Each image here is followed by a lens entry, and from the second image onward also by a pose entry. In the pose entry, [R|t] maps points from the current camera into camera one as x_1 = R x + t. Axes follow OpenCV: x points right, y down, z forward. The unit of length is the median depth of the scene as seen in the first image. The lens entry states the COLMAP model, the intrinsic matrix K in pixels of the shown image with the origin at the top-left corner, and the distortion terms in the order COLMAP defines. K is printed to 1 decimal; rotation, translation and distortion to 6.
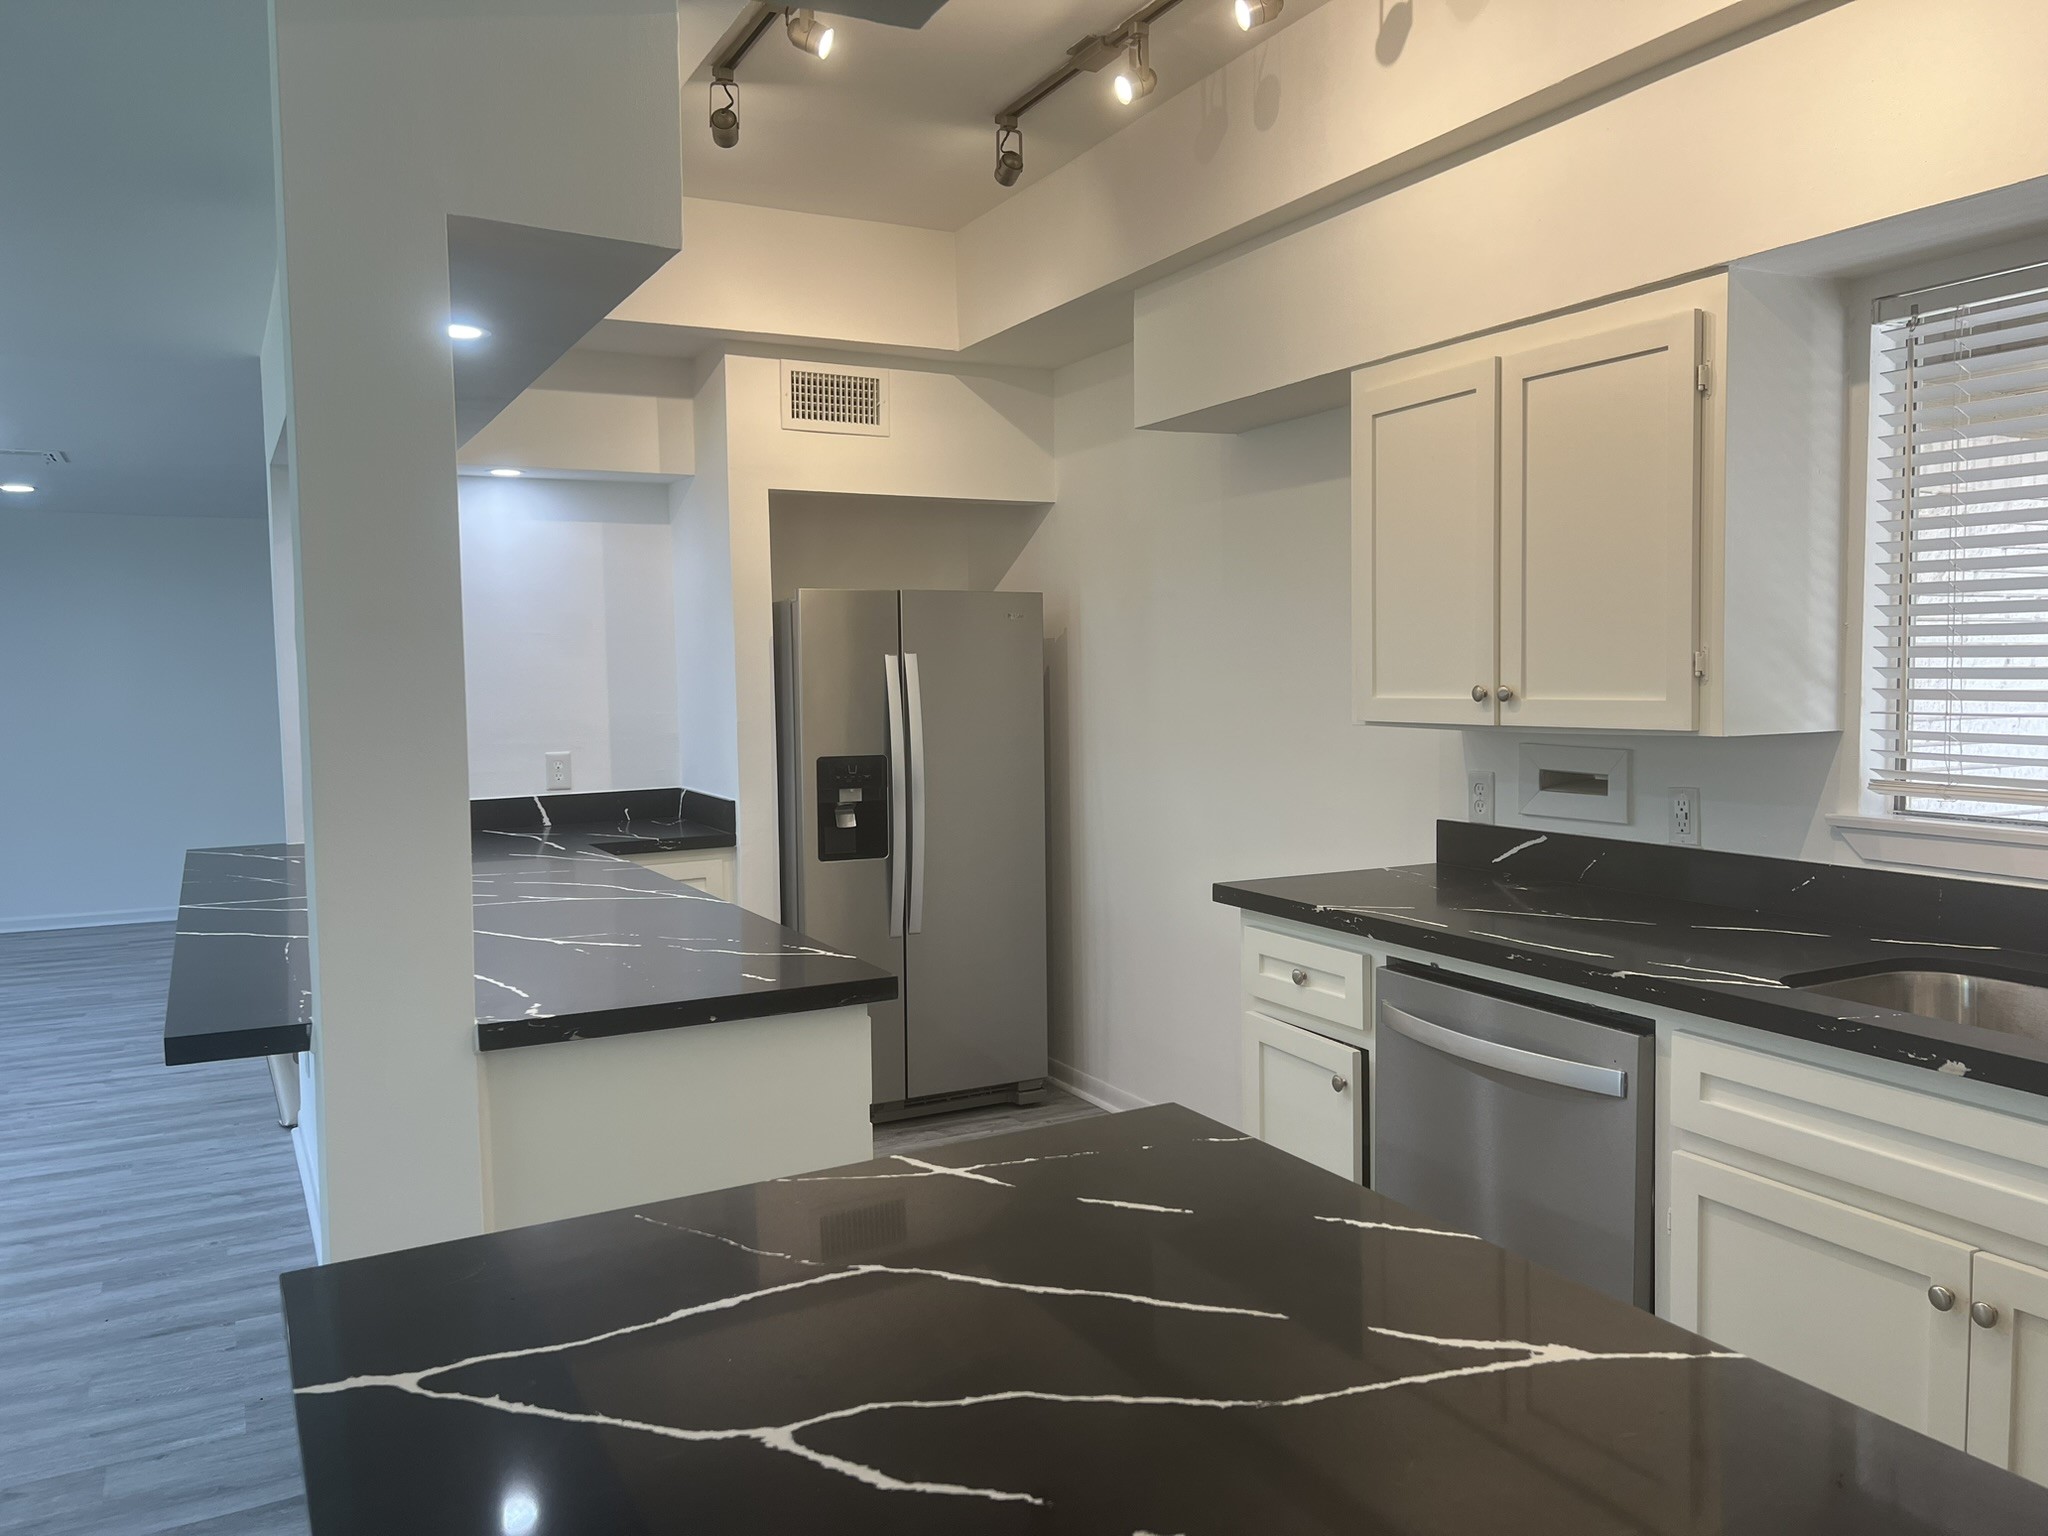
lens RADIAL K [[1550.0, 0, 1022.0], [0, 1550.0, 774.7], [0, 0, 1]] dist [0.032374, -0.036978]
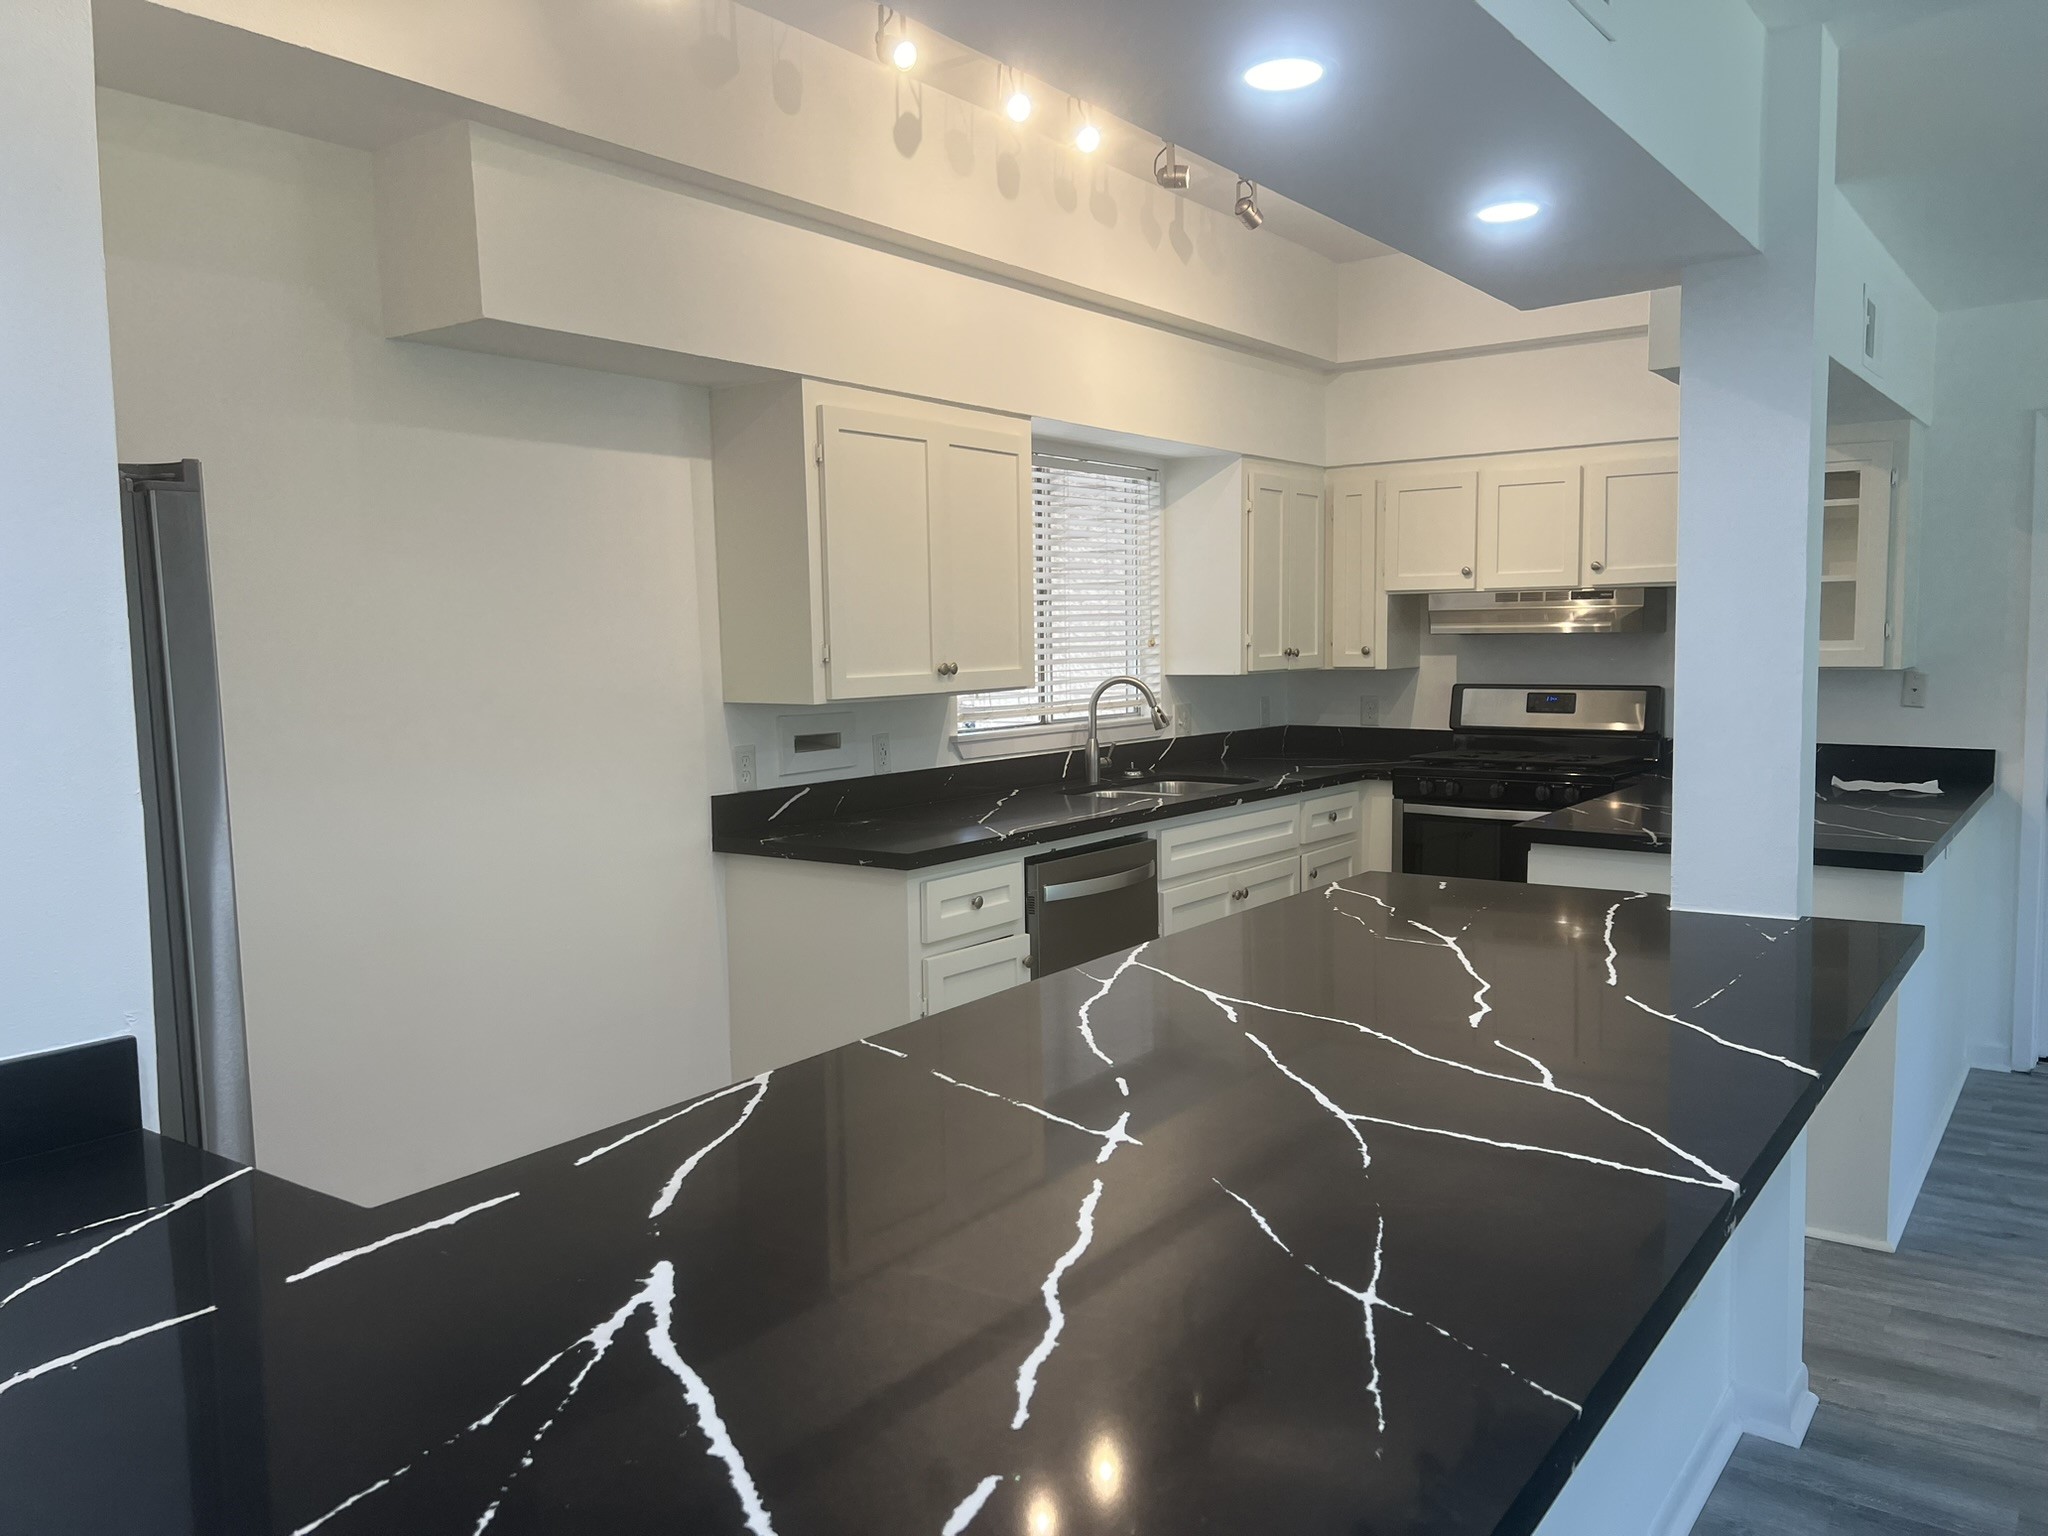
lens RADIAL K [[1550.0, 0, 1003.4], [0, 1550.0, 775.0], [0, 0, 1]] dist [0.032374, -0.036978]
pose [[-0.435675, -0.050490, 0.898687, -0.859890], [0.090955, 0.990845, 0.099762, -0.081448], [-0.895497, 0.125204, -0.427094, 1.405542]]
